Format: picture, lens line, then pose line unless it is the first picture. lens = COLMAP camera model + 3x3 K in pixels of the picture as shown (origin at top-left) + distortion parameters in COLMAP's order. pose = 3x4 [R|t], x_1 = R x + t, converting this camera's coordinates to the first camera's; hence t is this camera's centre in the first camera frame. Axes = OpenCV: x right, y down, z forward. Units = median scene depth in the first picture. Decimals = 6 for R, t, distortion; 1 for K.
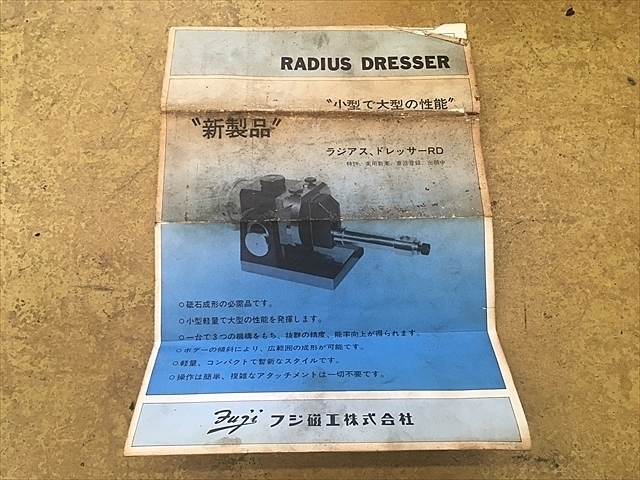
lens RADIAL K [[548.7, 0, 320.0], [0, 548.7, 240.0], [0, 0, 1]] dist [0.063788, -0.107150]
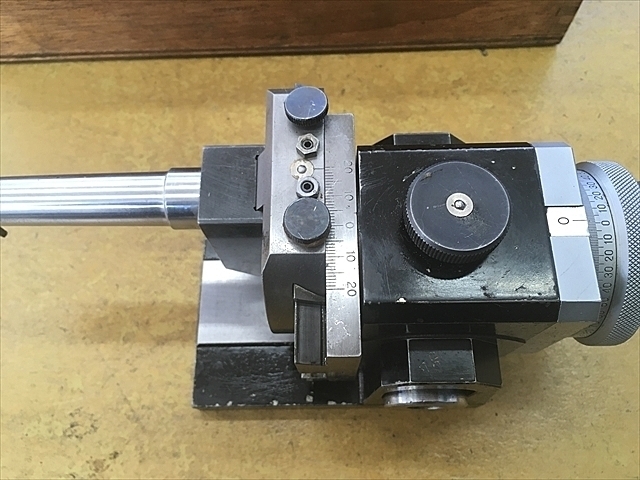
lens RADIAL K [[555.6, 0, 320.0], [0, 555.6, 240.0], [0, 0, 1]] dist [0.066568, -0.129709]
pose [[0.997988, 0.034090, -0.053450, 0.583599], [-0.040758, 0.990795, -0.129088, -0.244561], [0.048557, 0.131007, 0.990192, 0.296876]]
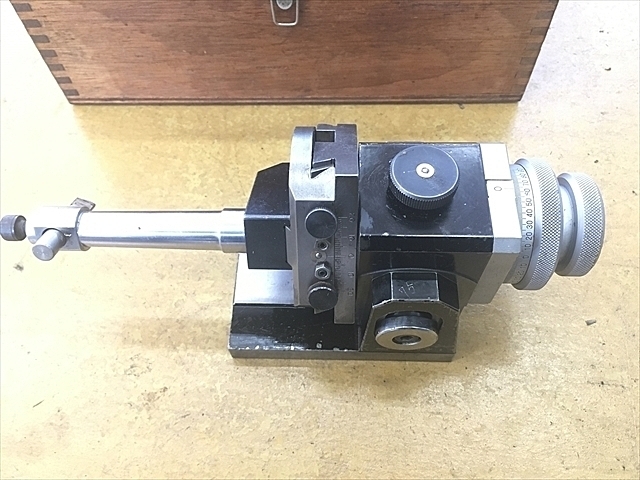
lens RADIAL K [[548.7, 0, 320.0], [0, 548.7, 240.0], [0, 0, 1]] dist [0.063788, -0.107150]
pose [[0.995406, 0.054867, -0.078467, 0.600429], [-0.074756, 0.957414, -0.278872, -0.066674], [0.059825, 0.283457, 0.957117, 0.128429]]
